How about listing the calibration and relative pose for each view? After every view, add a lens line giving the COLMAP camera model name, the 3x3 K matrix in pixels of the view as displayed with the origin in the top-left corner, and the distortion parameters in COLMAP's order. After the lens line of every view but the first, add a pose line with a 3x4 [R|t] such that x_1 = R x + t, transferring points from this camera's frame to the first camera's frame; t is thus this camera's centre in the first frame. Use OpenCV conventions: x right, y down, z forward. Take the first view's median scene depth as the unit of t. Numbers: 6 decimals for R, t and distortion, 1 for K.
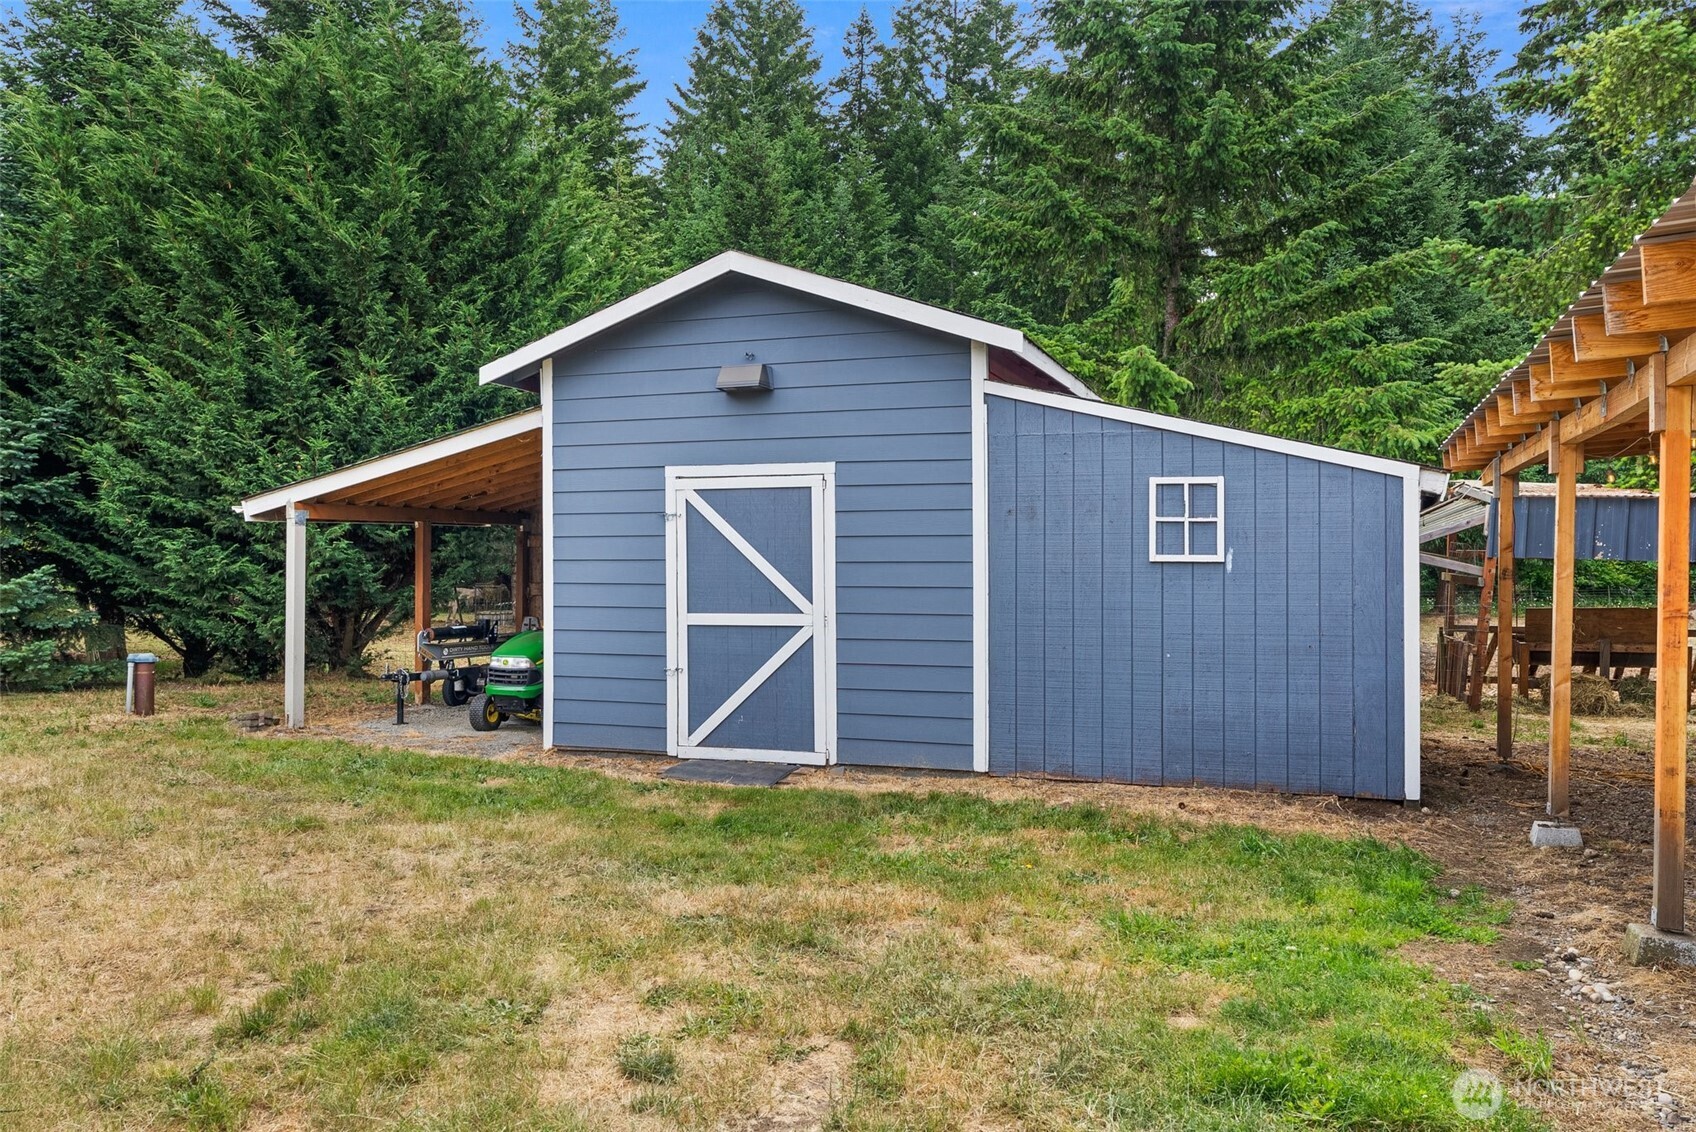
lens RADIAL K [[1290.4, 0, 848.0], [0, 1290.4, 566.0], [0, 0, 1]] dist [0.004023, 0.001225]
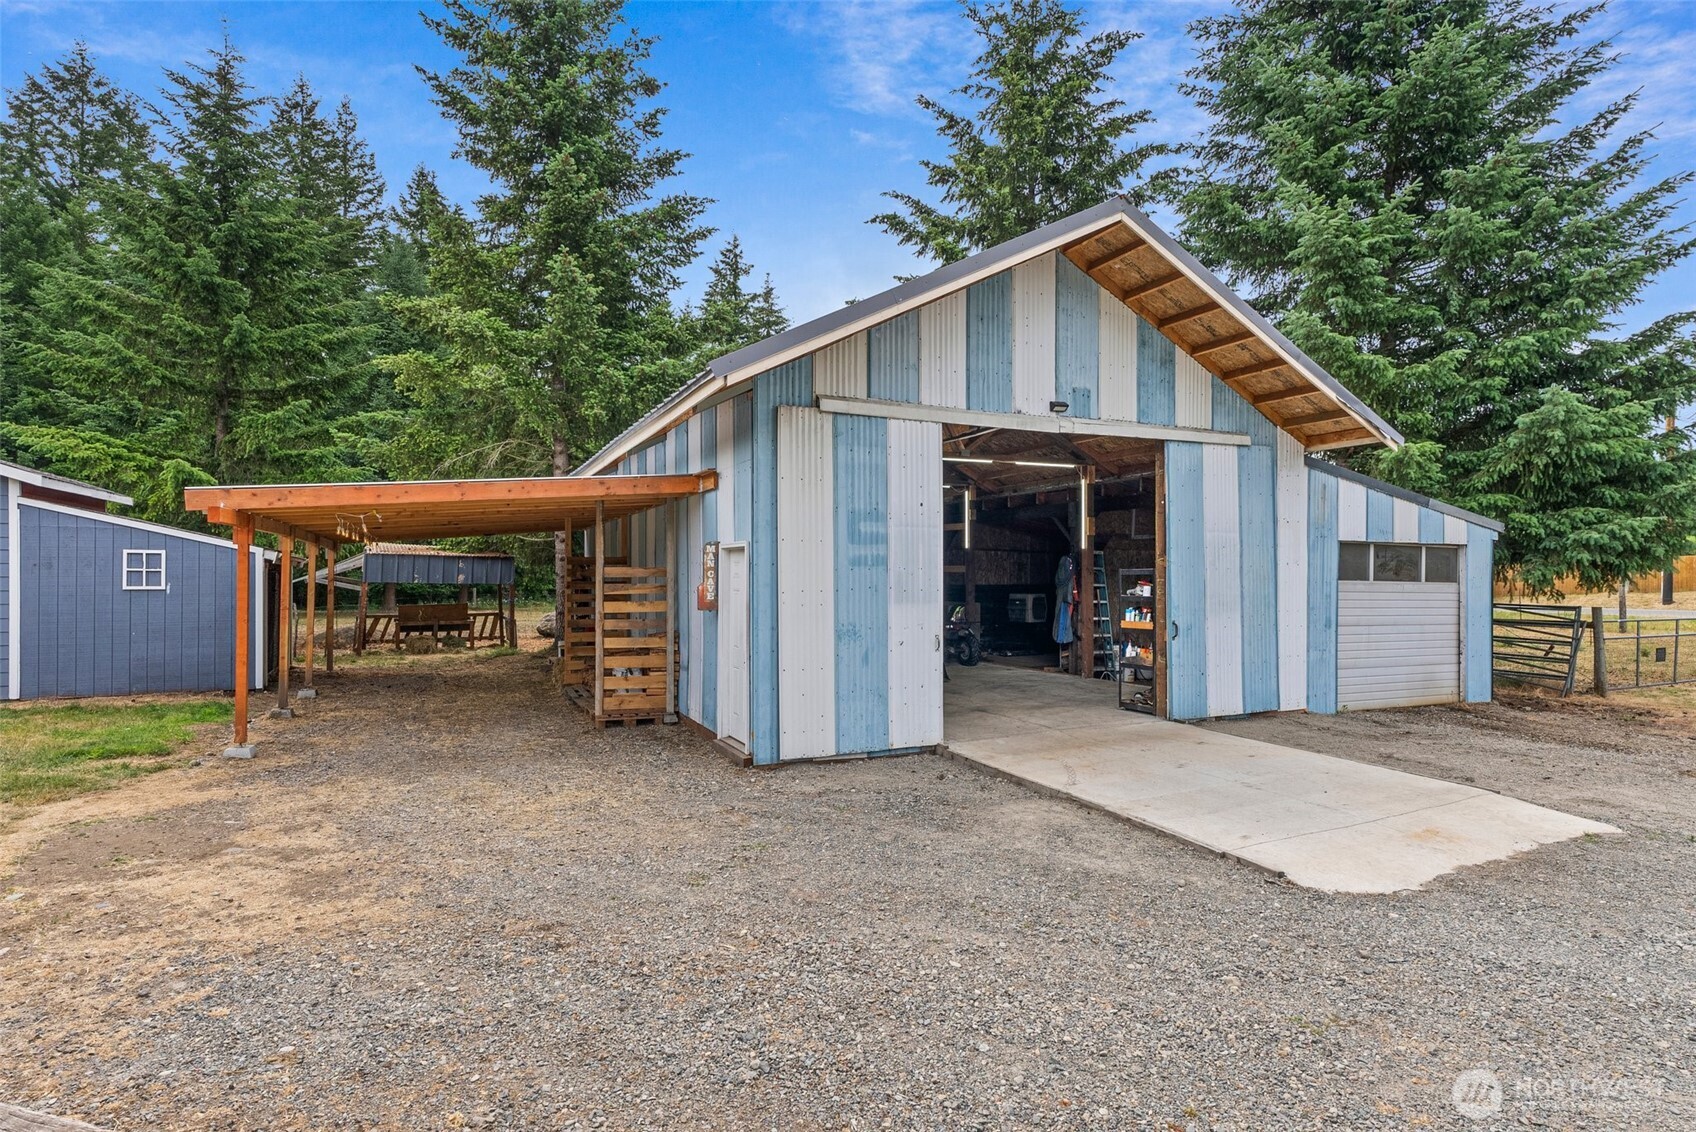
lens RADIAL K [[873.7, 0, 848.0], [0, 873.7, 566.0], [0, 0, 1]] dist [0.002557, 0.000216]
pose [[0.700615, 0.005631, 0.713517, 0.020230], [0.002820, 0.999939, -0.010660, -0.011151], [-0.713534, 0.009481, 0.700557, -0.408475]]
